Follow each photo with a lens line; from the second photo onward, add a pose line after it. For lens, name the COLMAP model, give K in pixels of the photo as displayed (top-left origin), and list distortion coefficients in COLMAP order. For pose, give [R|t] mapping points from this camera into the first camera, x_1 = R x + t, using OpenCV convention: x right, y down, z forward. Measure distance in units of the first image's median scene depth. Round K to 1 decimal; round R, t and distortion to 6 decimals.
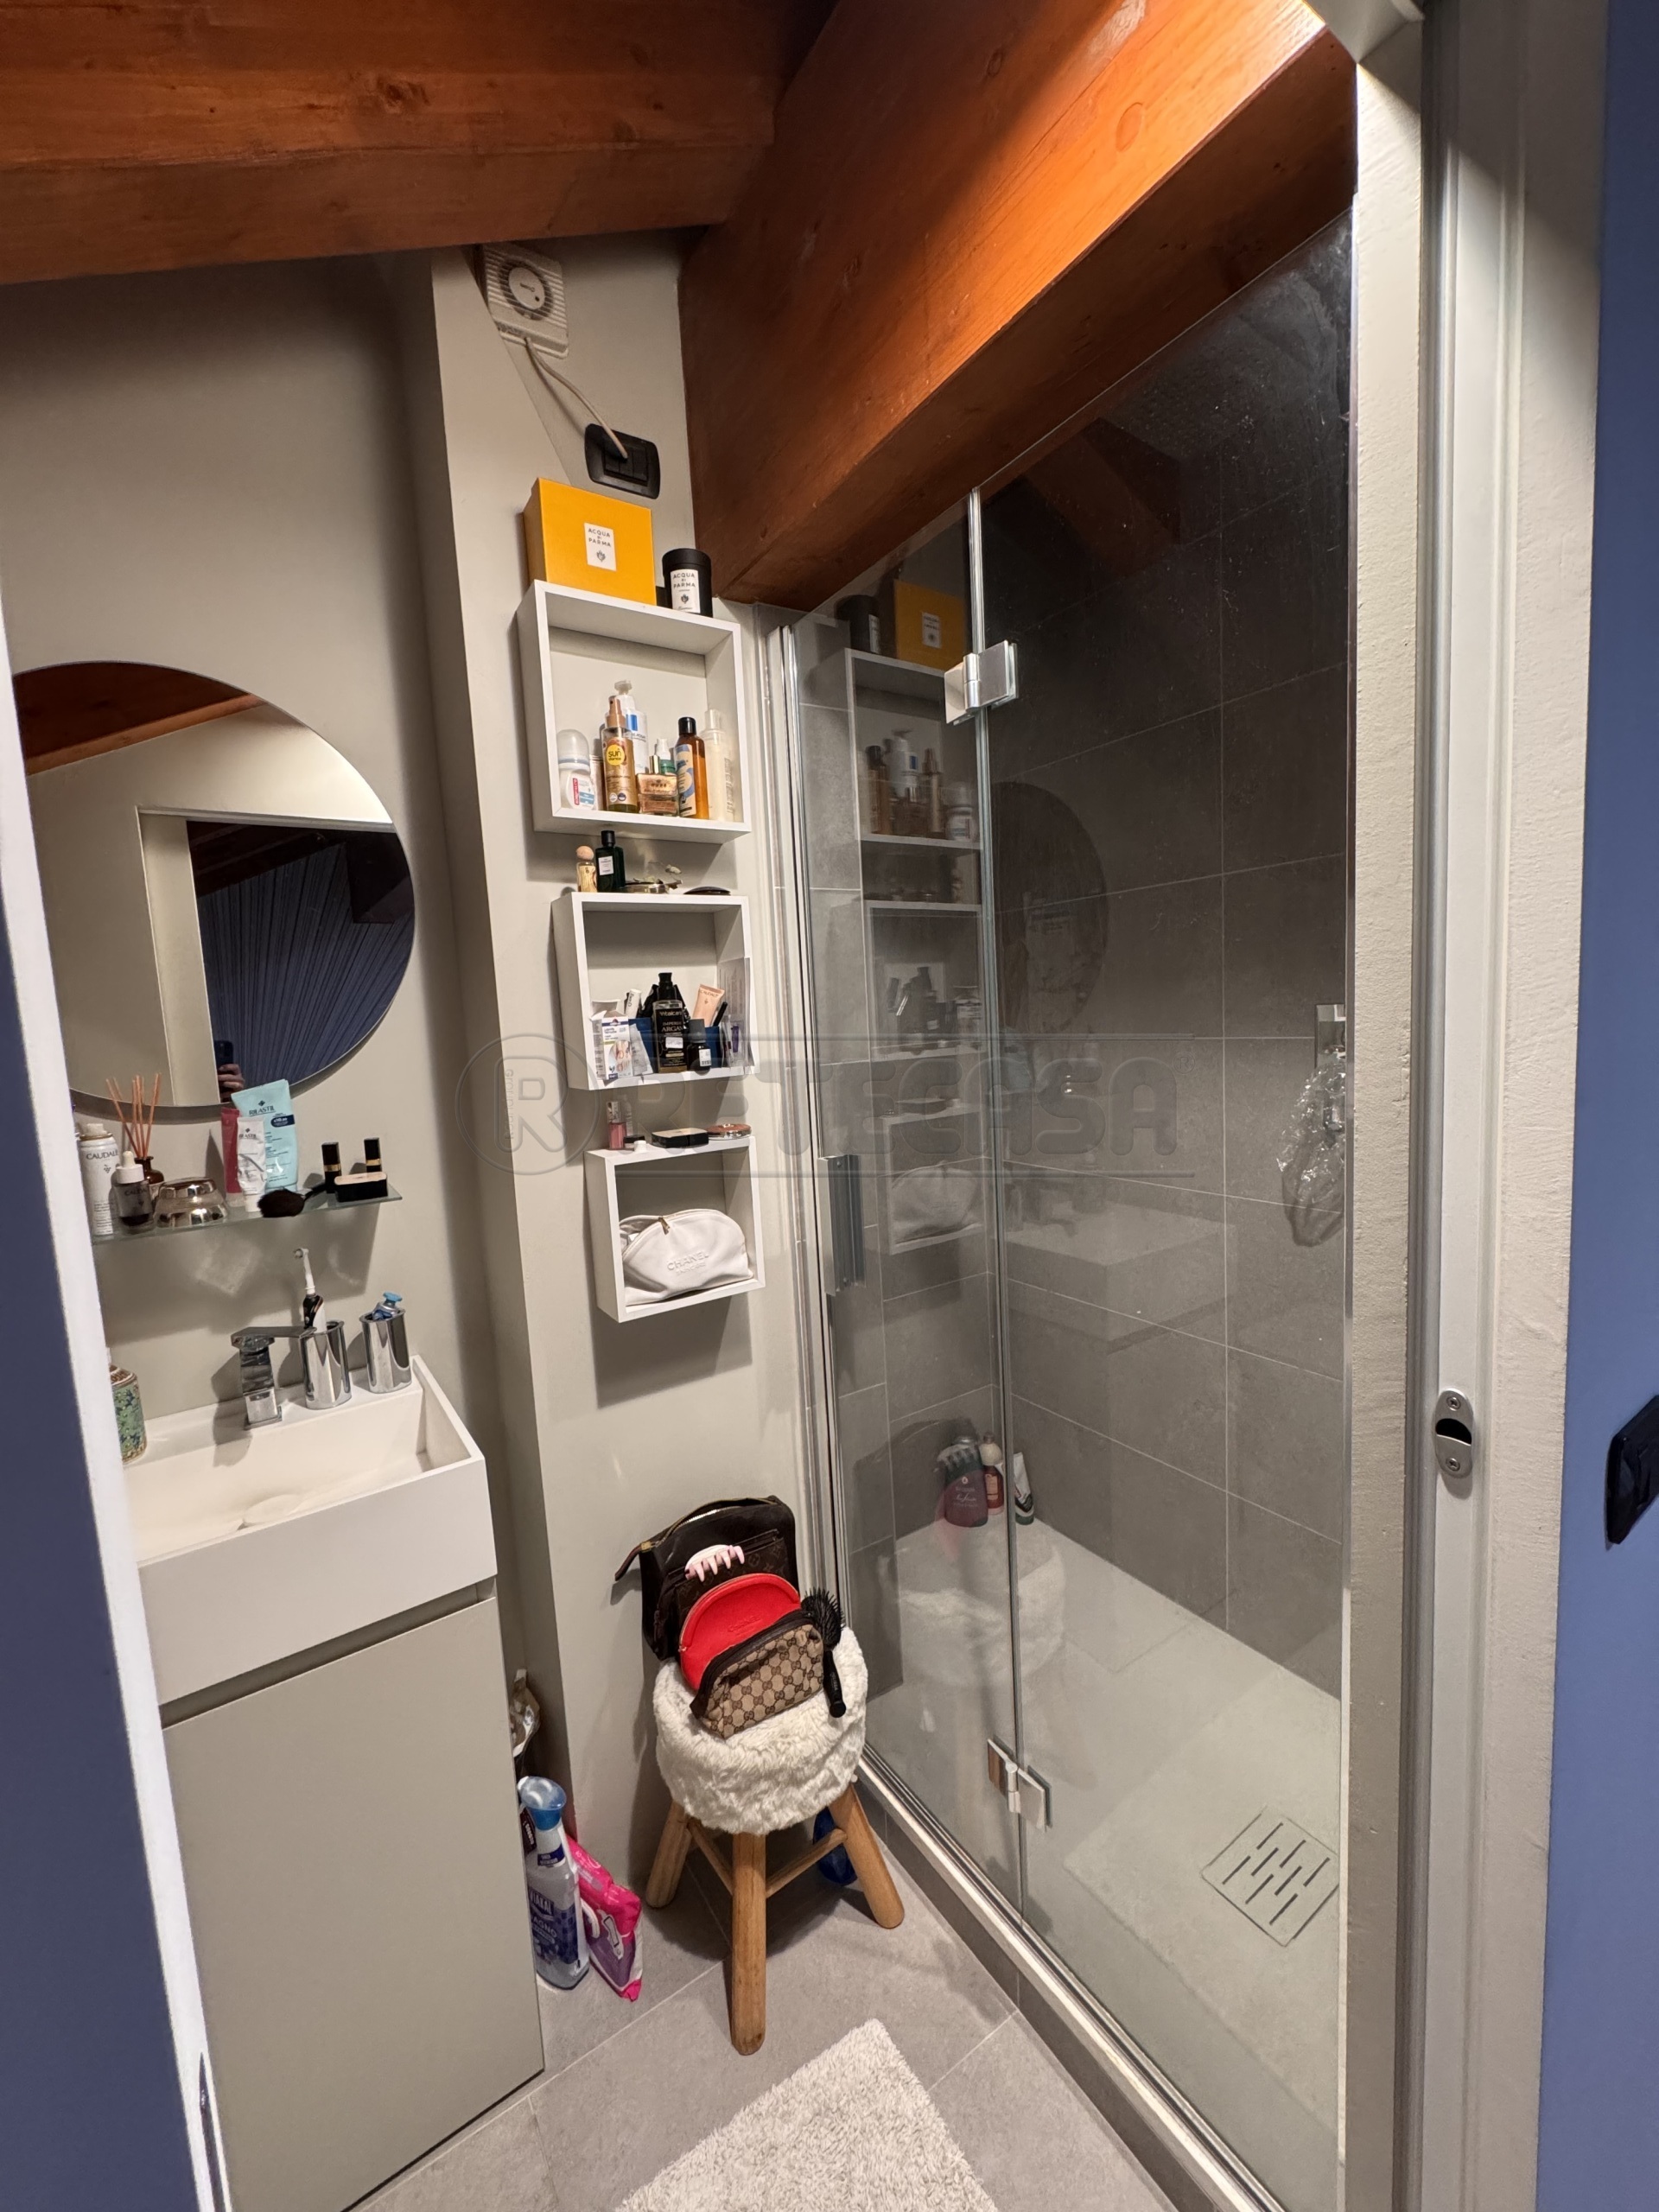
lens RADIAL K [[881.3, 0, 823.1], [0, 881.3, 1102.5], [0, 0, 1]] dist [-0.003062, 0.000335]
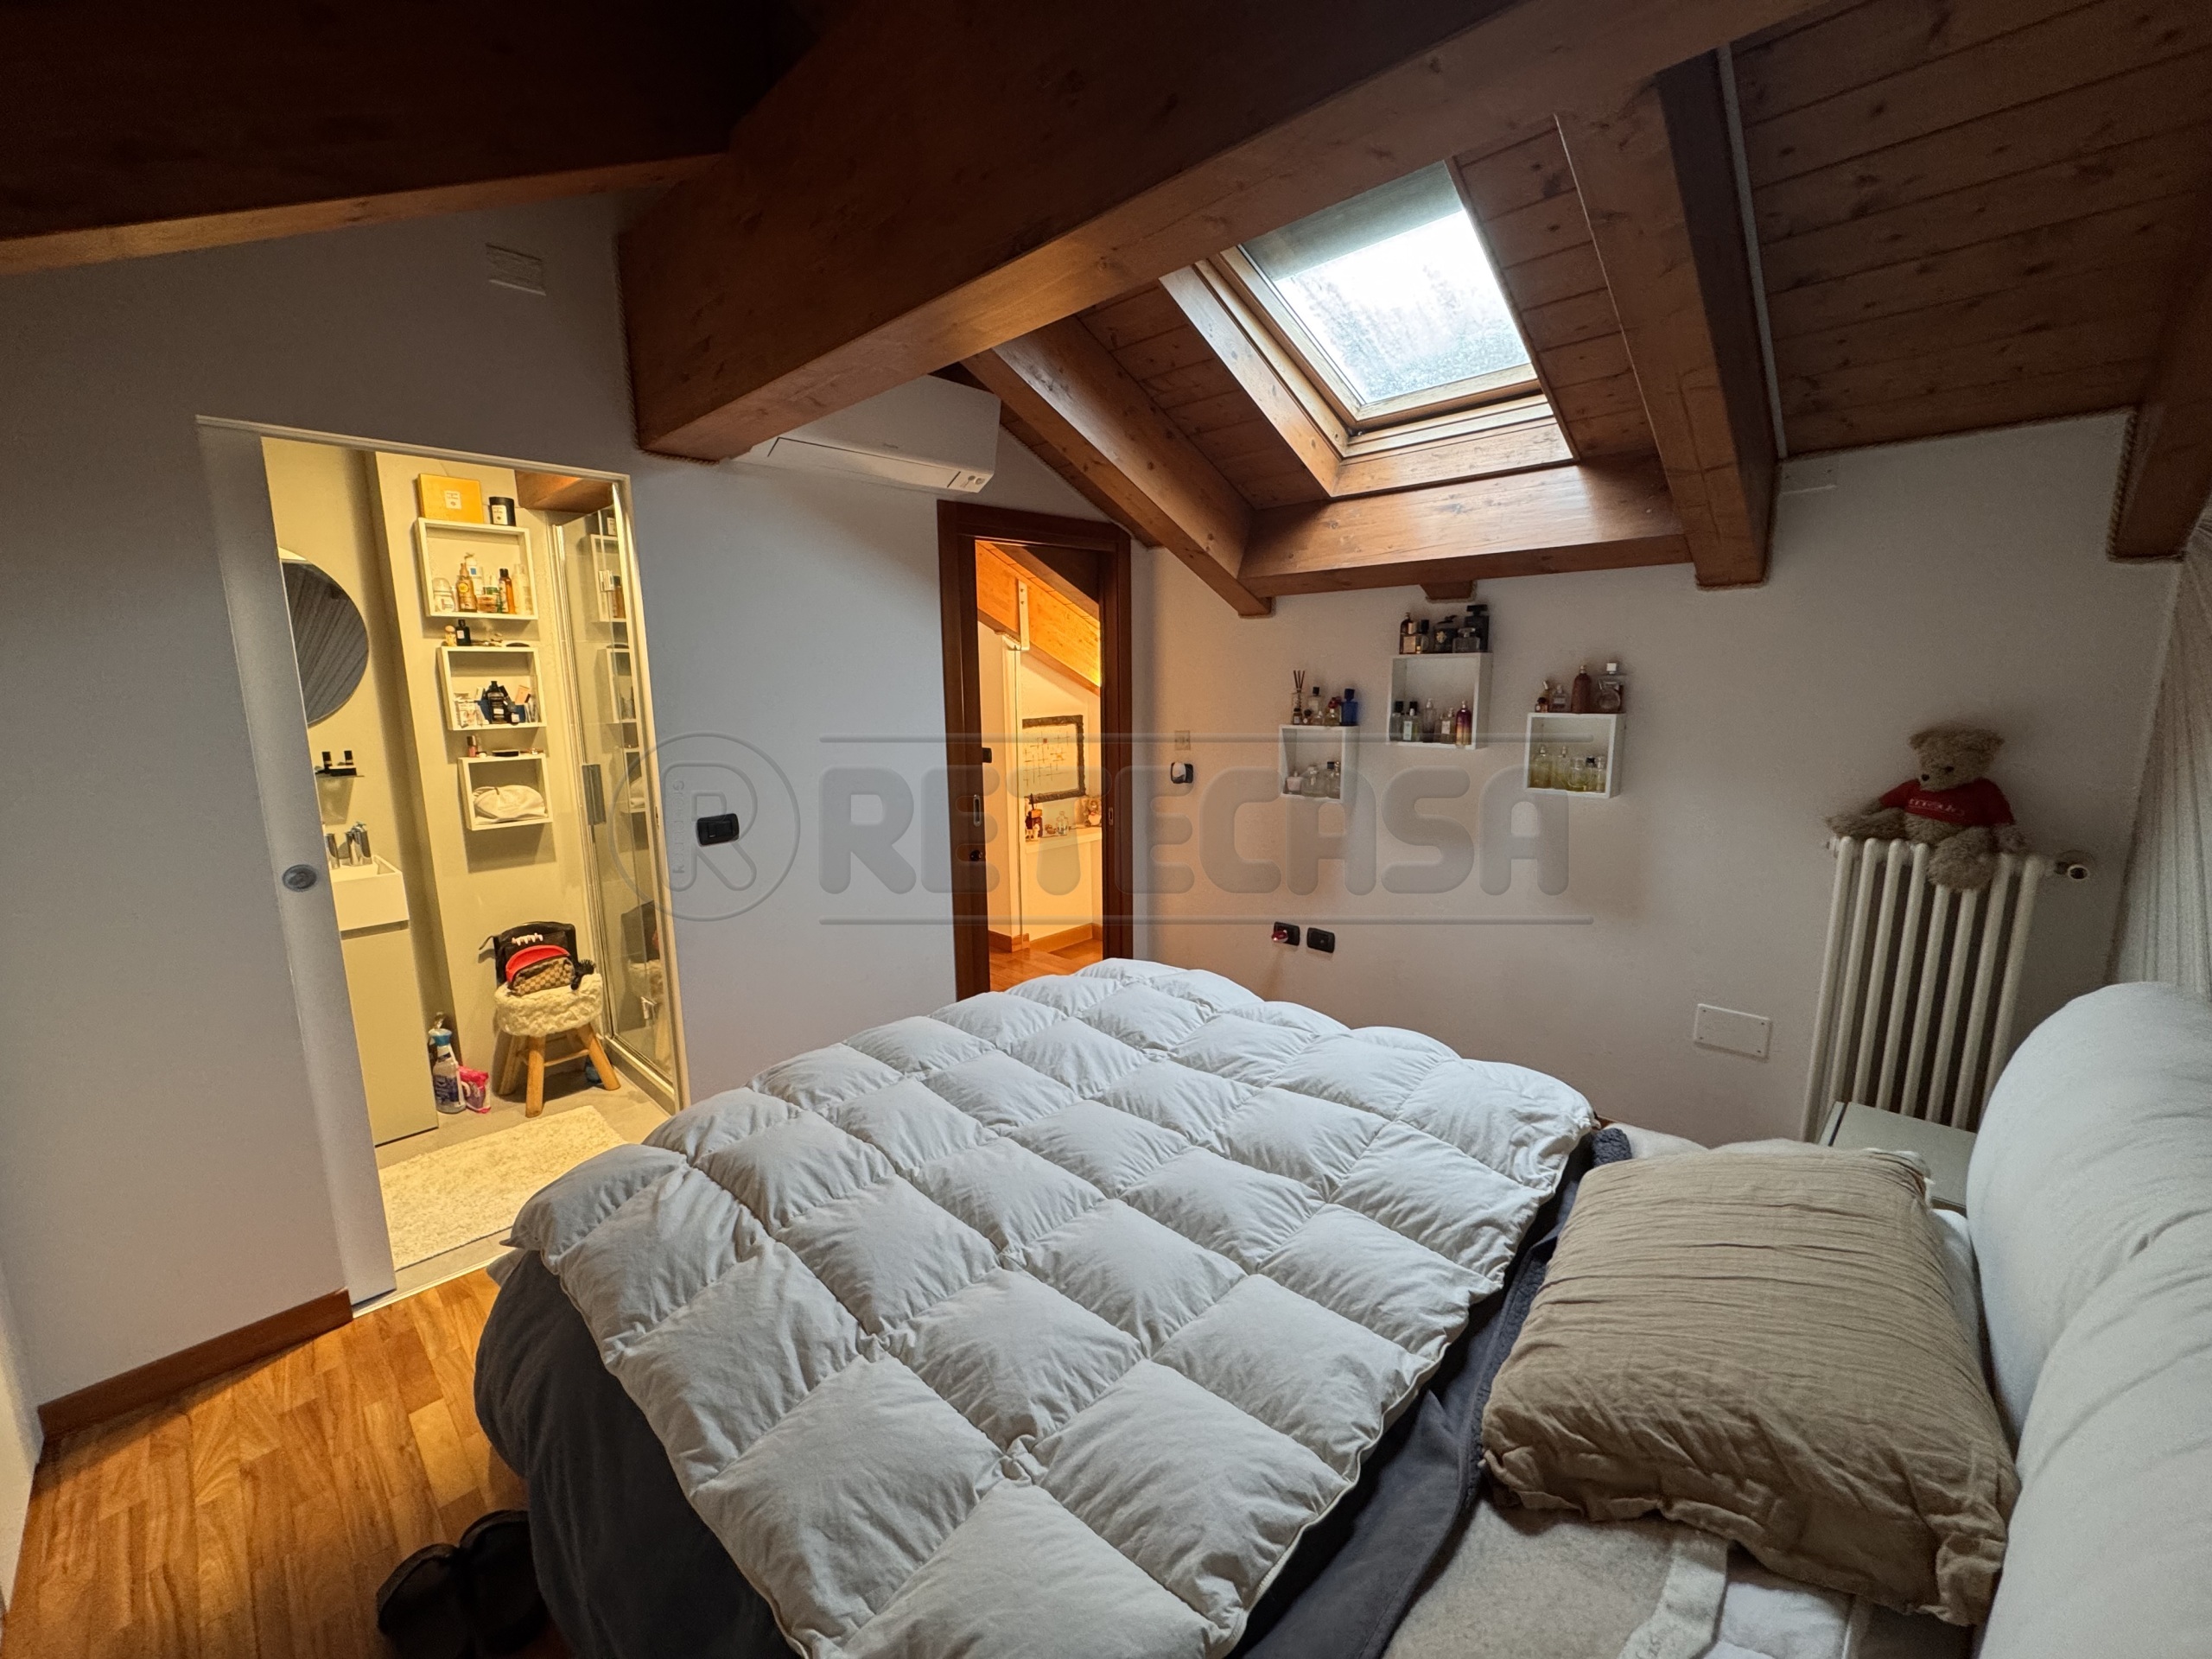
lens RADIAL K [[881.3, 0, 1108.8], [0, 881.3, 828.2], [0, 0, 1]] dist [-0.003062, 0.000335]
pose [[0.975316, 0.008668, 0.220642, 0.882887], [-0.021648, 0.998169, 0.056475, 0.072840], [-0.219748, -0.059858, 0.973719, -1.615857]]
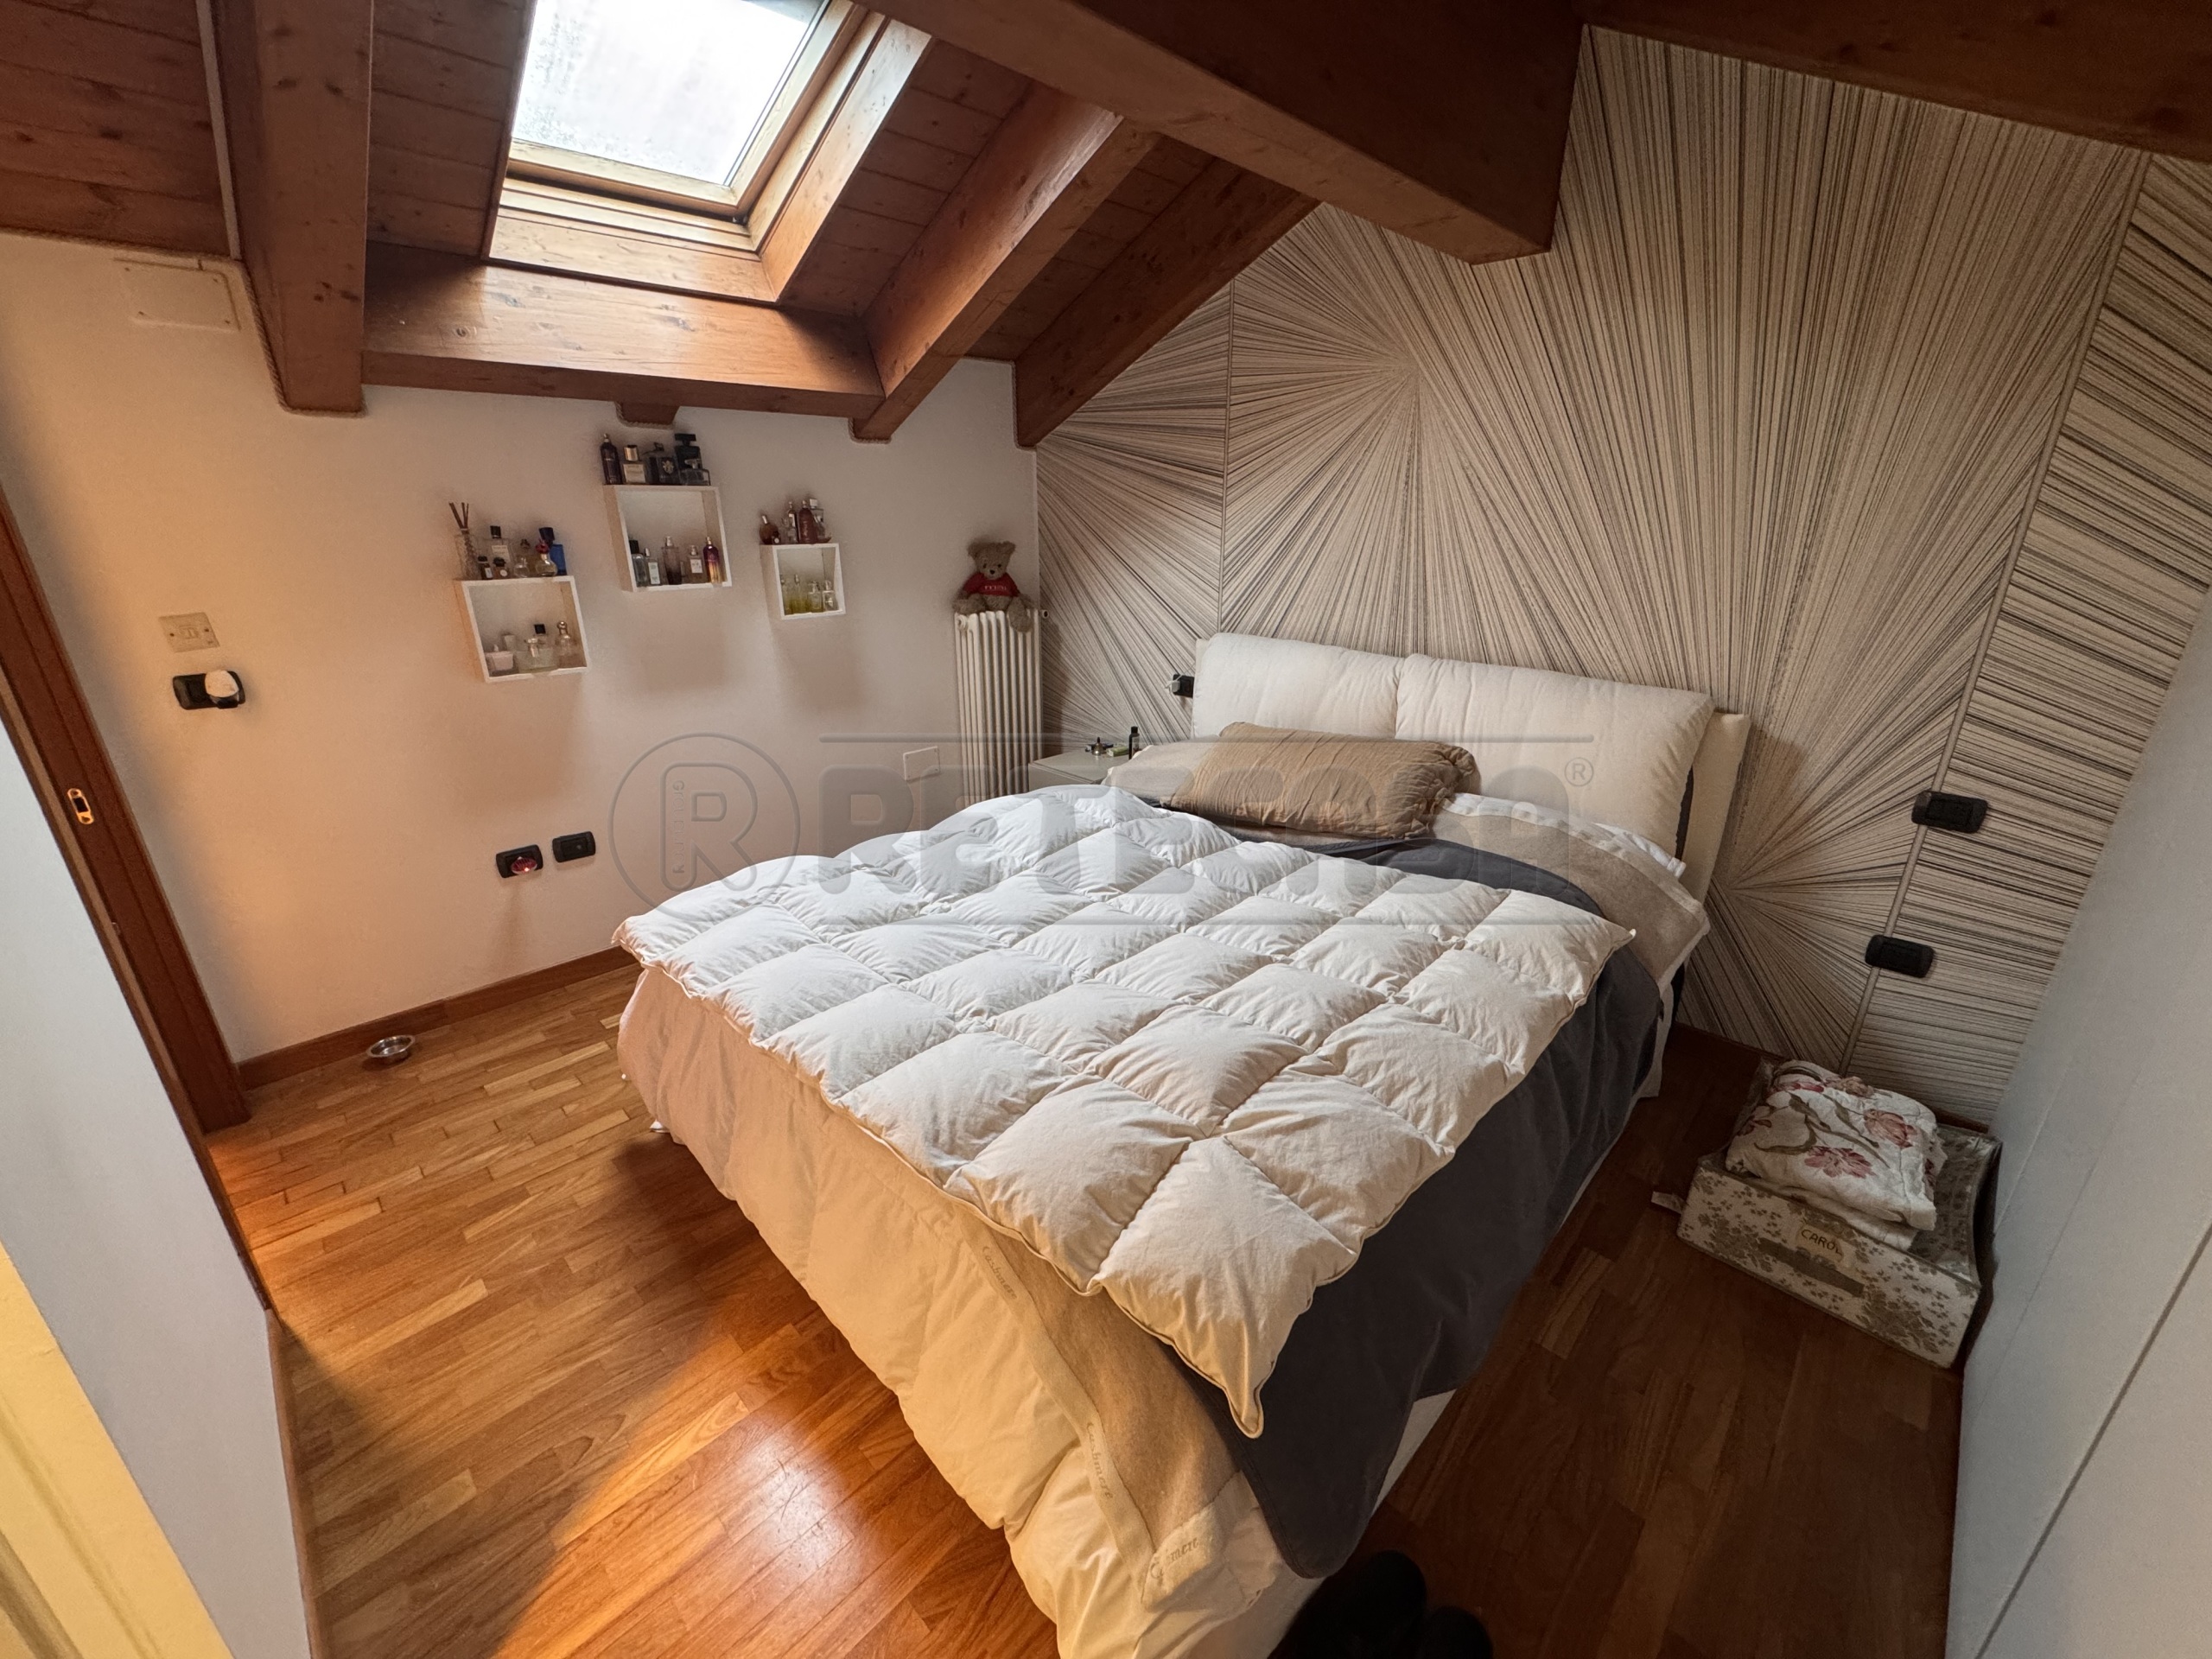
lens RADIAL K [[881.3, 0, 1103.5], [0, 881.3, 825.2], [0, 0, 1]] dist [-0.003062, 0.000335]
pose [[-0.198037, -0.279230, 0.939581, -1.550276], [0.120266, 0.944401, 0.306011, -0.125794], [-0.972788, 0.173602, -0.153445, 1.710650]]
